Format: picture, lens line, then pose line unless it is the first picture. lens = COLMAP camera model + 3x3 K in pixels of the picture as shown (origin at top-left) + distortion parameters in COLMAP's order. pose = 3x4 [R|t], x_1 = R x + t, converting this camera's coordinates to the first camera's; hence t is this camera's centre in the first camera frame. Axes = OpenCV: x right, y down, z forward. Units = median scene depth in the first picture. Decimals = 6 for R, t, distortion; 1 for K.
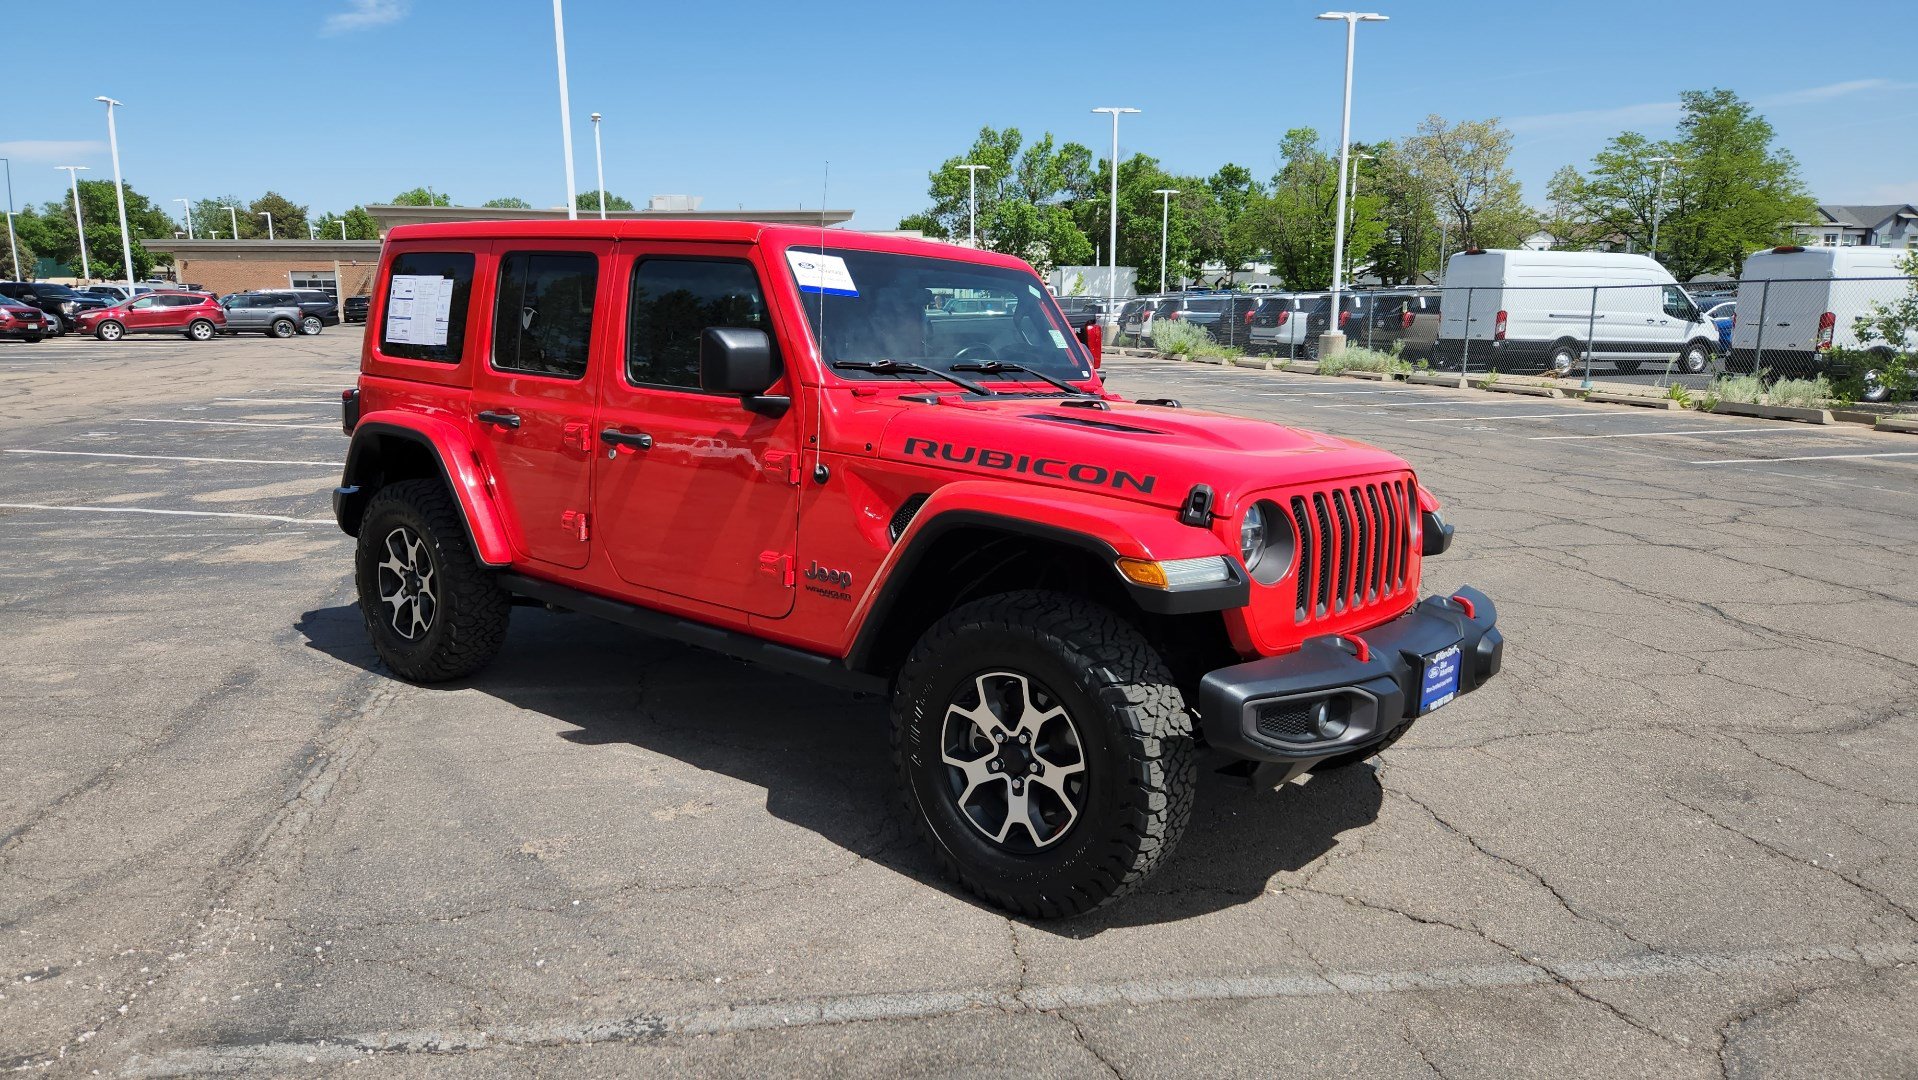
lens RADIAL K [[1286.3, 0, 911.9], [0, 1286.3, 529.4], [0, 0, 1]] dist [0.068982, -0.055303]
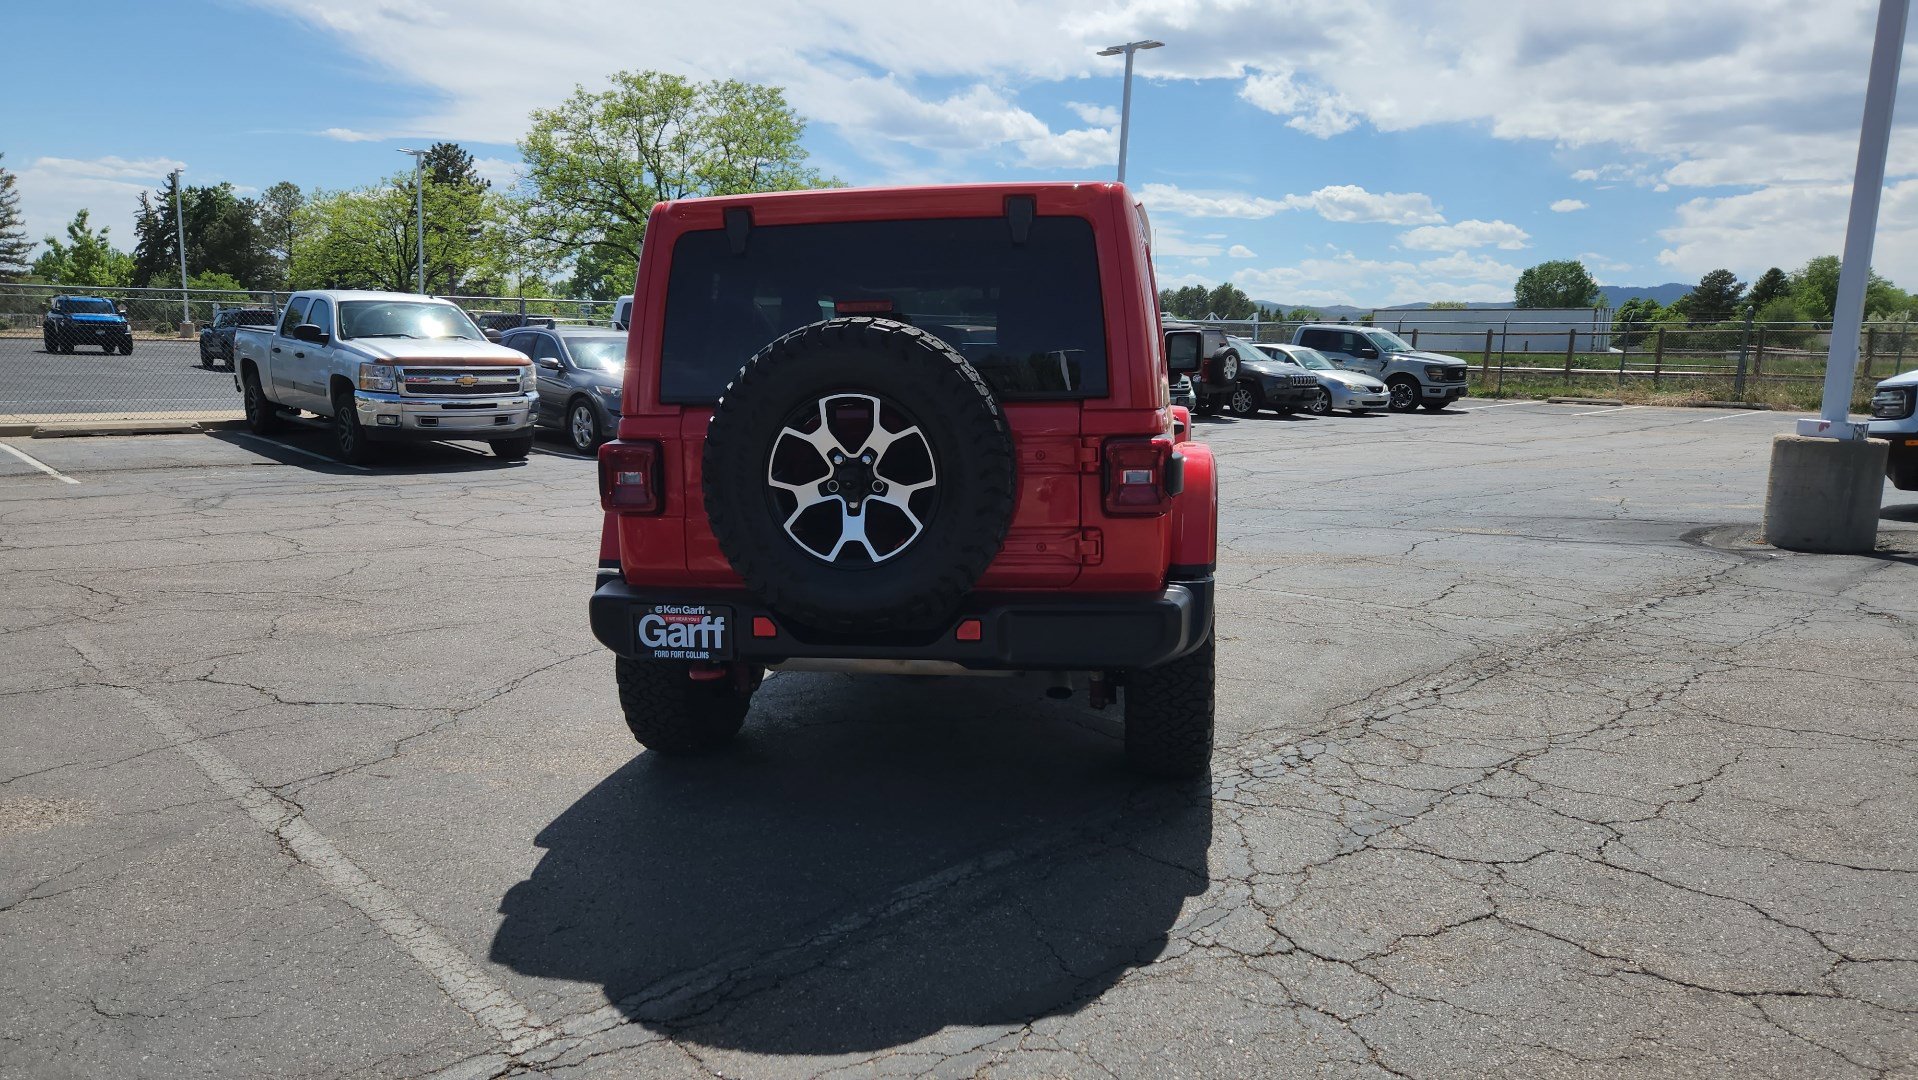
lens RADIAL K [[1286.9, 0, 920.2], [0, 1286.9, 531.3], [0, 0, 1]] dist [0.070402, -0.056399]
pose [[-0.510666, -0.141097, 0.848123, -0.985342], [0.126526, 0.963370, 0.236453, -0.246035], [-0.850419, 0.228058, -0.474107, 1.527804]]
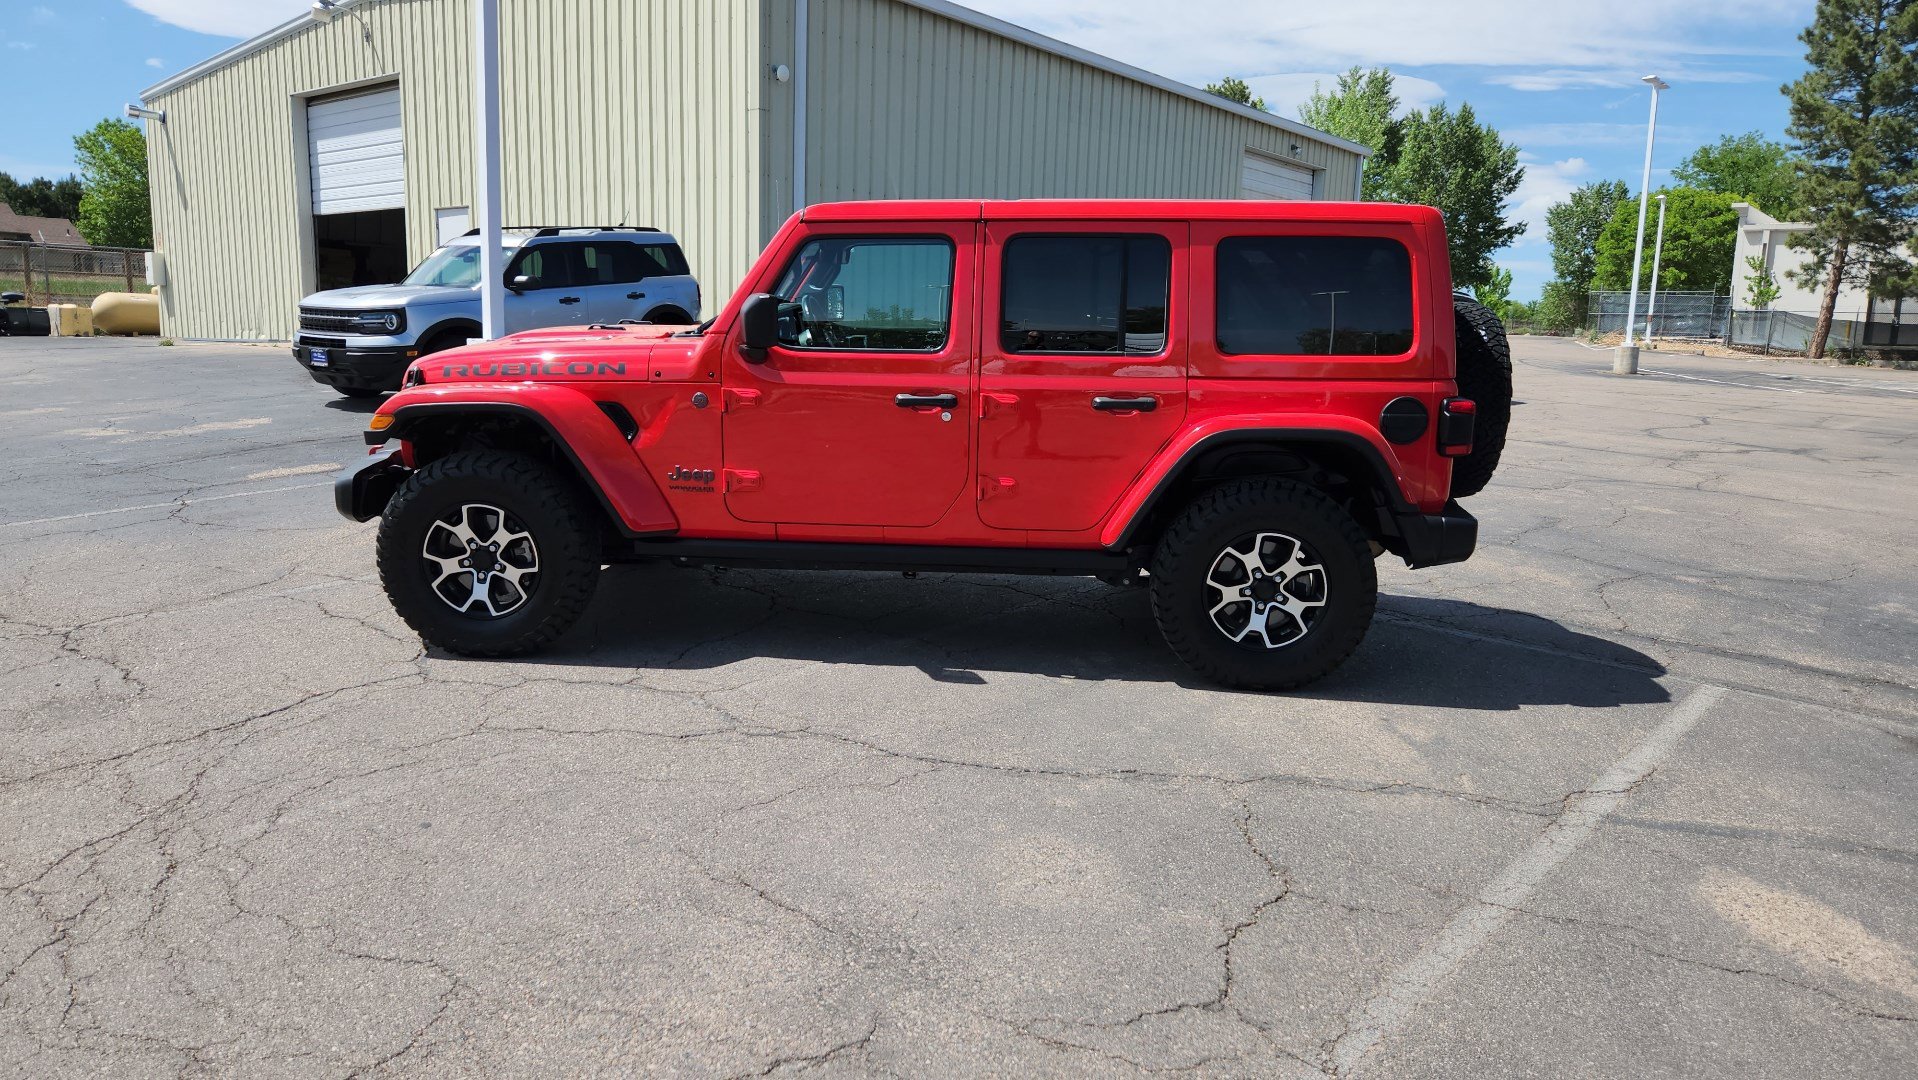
lens RADIAL K [[1286.3, 0, 932.7], [0, 1286.3, 532.9], [0, 0, 1]] dist [0.068982, -0.055303]
pose [[-0.788788, 0.071035, -0.610547, 0.607450], [-0.144915, 0.943808, 0.297030, -0.275610], [0.597339, 0.322771, -0.734170, 1.806395]]
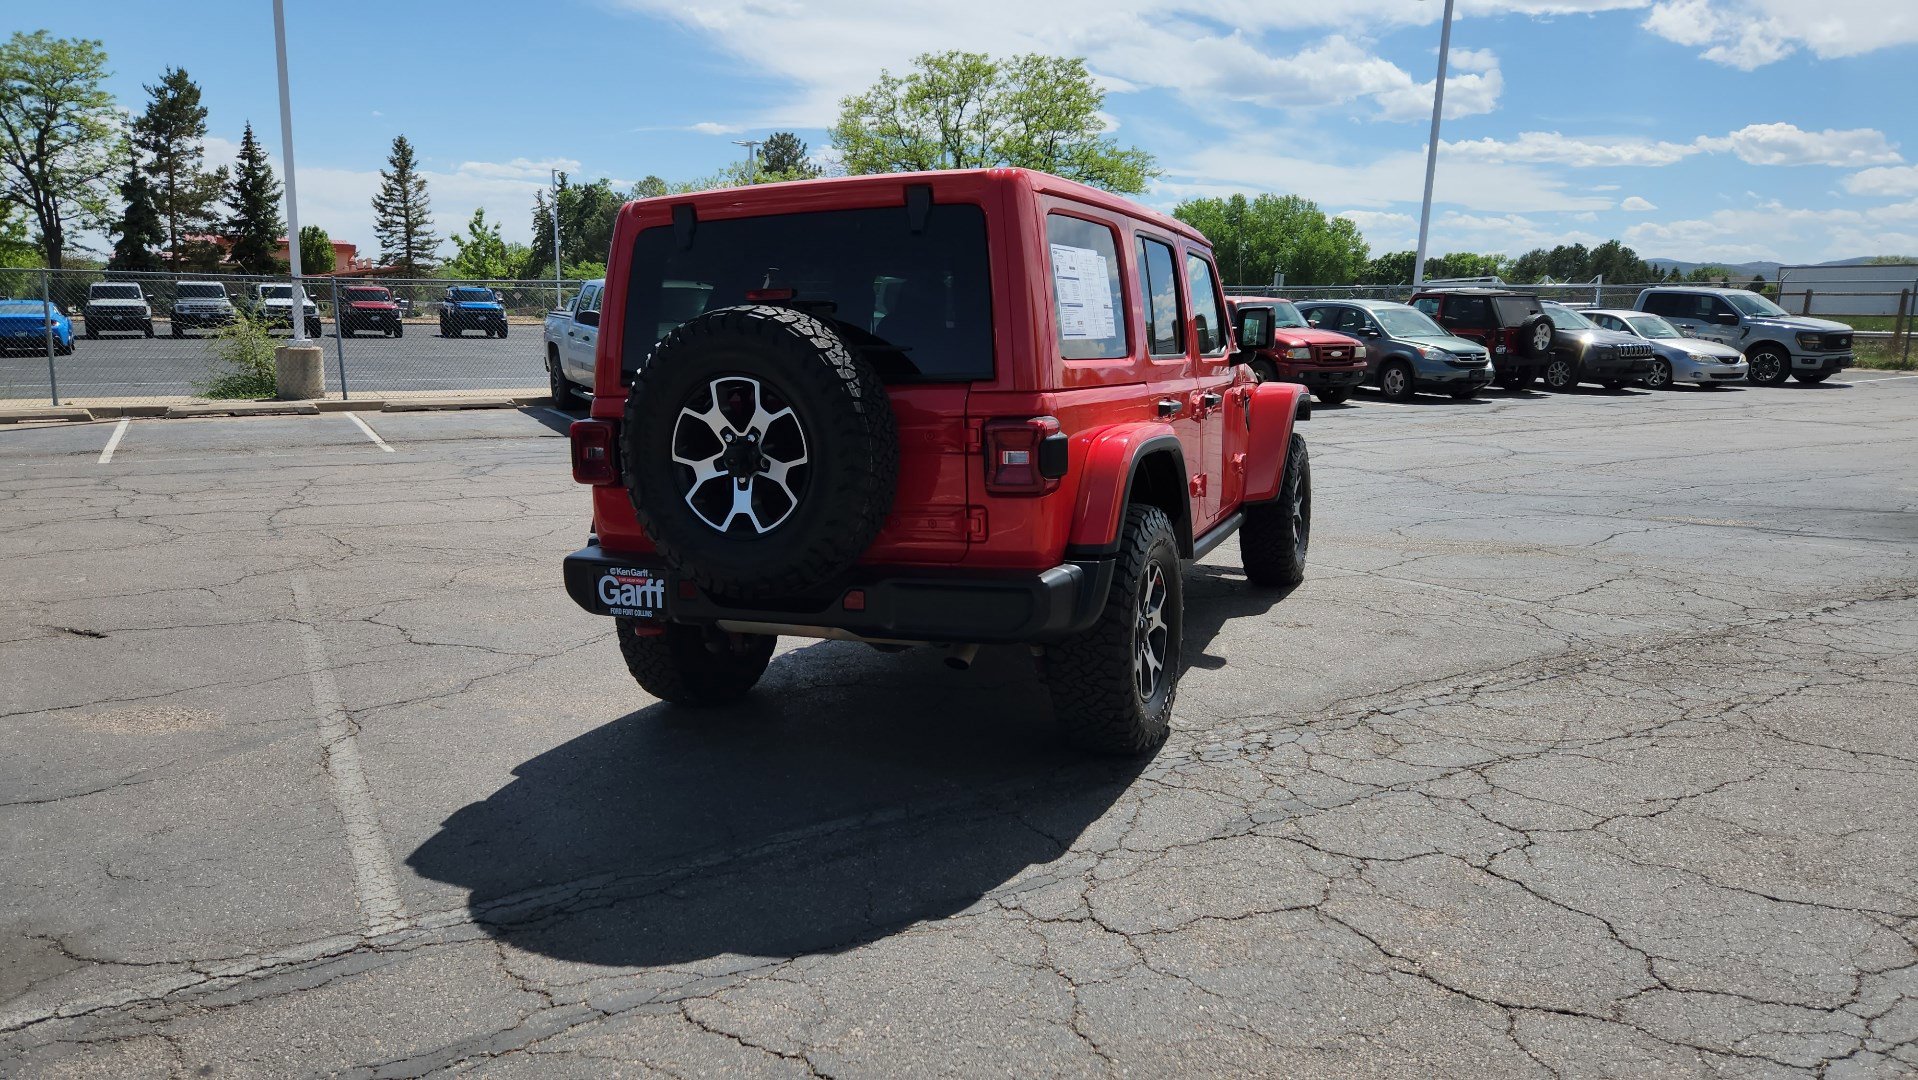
lens RADIAL K [[1286.9, 0, 925.6], [0, 1286.9, 549.5], [0, 0, 1]] dist [0.070402, -0.056399]
pose [[-0.283635, -0.181243, 0.941649, -1.113994], [0.159549, 0.959369, 0.232712, -0.220959], [-0.945566, 0.216245, -0.243194, 1.329218]]
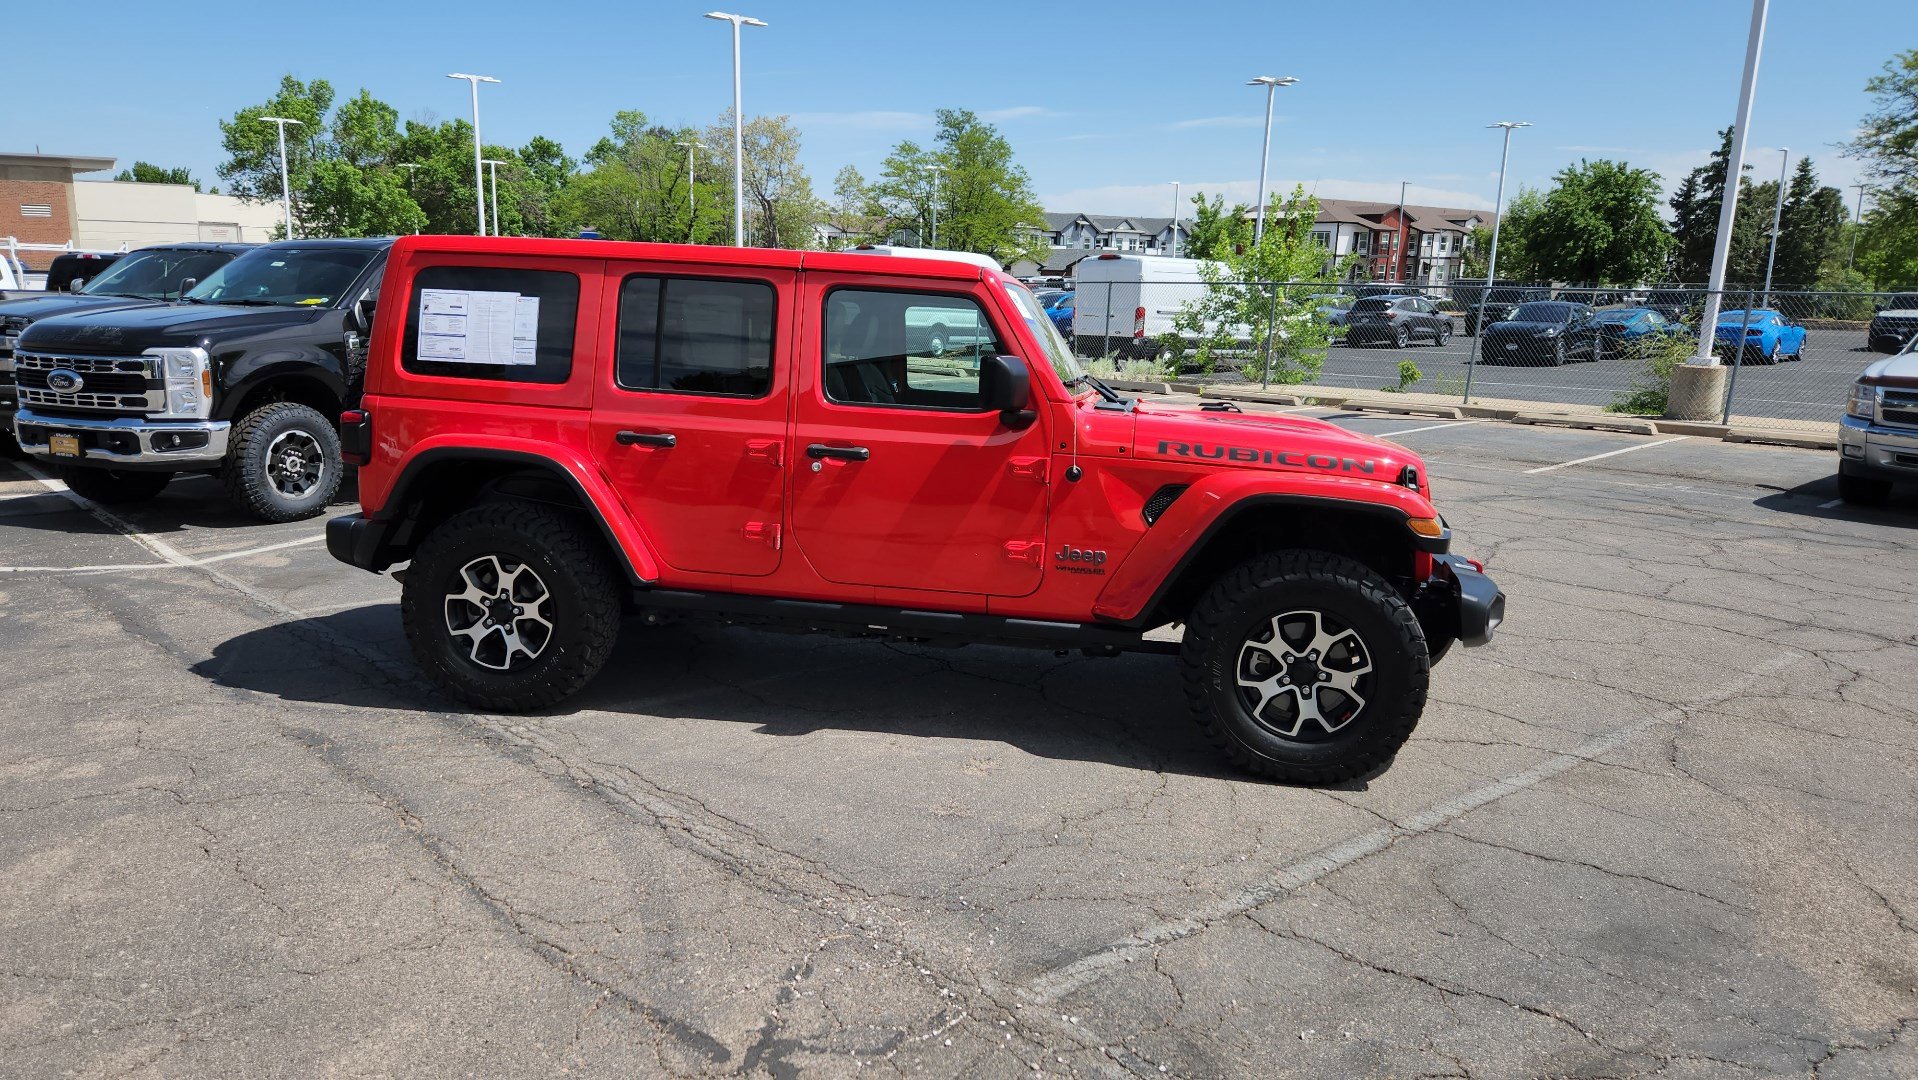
lens RADIAL K [[1286.9, 0, 920.3], [0, 1286.9, 535.5], [0, 0, 1]] dist [0.070402, -0.056399]
pose [[0.862595, -0.081803, 0.499238, -0.598630], [0.070261, 0.996648, 0.041907, -0.033968], [-0.500992, -0.001072, 0.865451, 0.009103]]
